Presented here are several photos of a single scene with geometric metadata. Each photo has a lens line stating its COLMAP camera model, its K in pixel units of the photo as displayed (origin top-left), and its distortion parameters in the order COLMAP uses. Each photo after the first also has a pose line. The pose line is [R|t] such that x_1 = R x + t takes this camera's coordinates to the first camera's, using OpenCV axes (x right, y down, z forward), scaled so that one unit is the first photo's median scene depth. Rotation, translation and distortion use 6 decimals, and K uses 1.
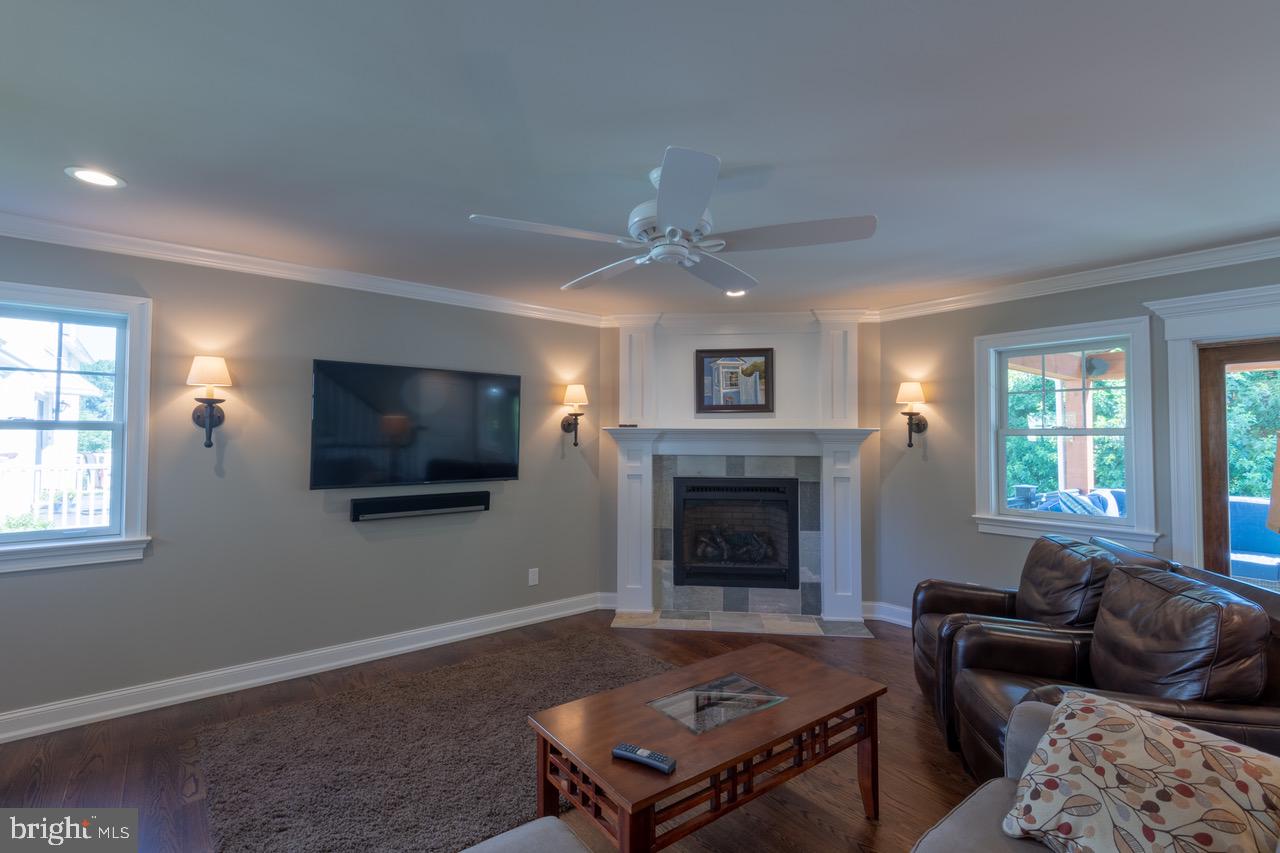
lens RADIAL K [[569.8, 0, 640.0], [0, 569.8, 426.5], [0, 0, 1]] dist [0.001730, -0.000340]
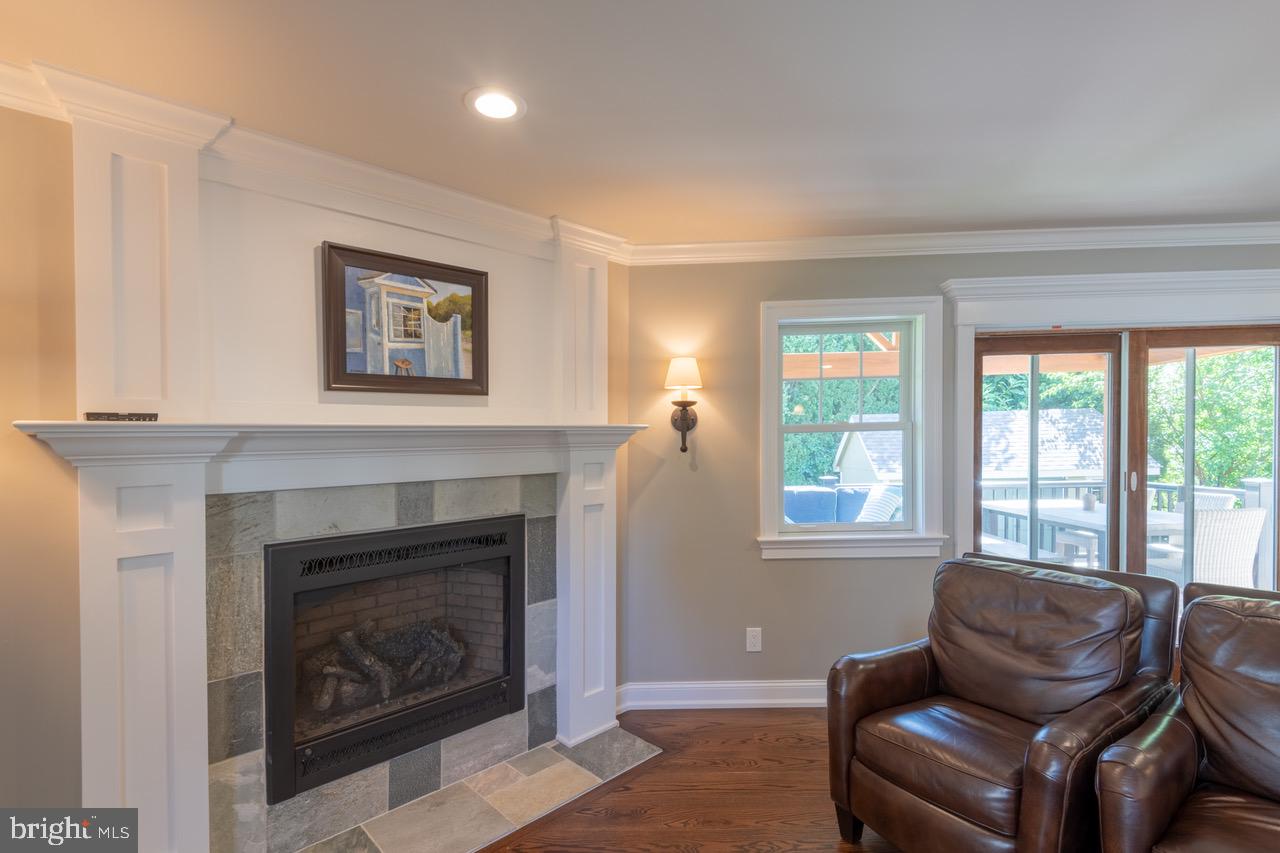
lens RADIAL K [[593.1, 0, 659.1], [0, 593.1, 442.0], [0, 0, 1]] dist [0.035534, -0.021455]
pose [[0.643308, -0.018665, 0.765380, -0.088175], [0.010937, 0.999825, 0.015190, 0.011902], [-0.765529, -0.001401, 0.643400, 0.516806]]
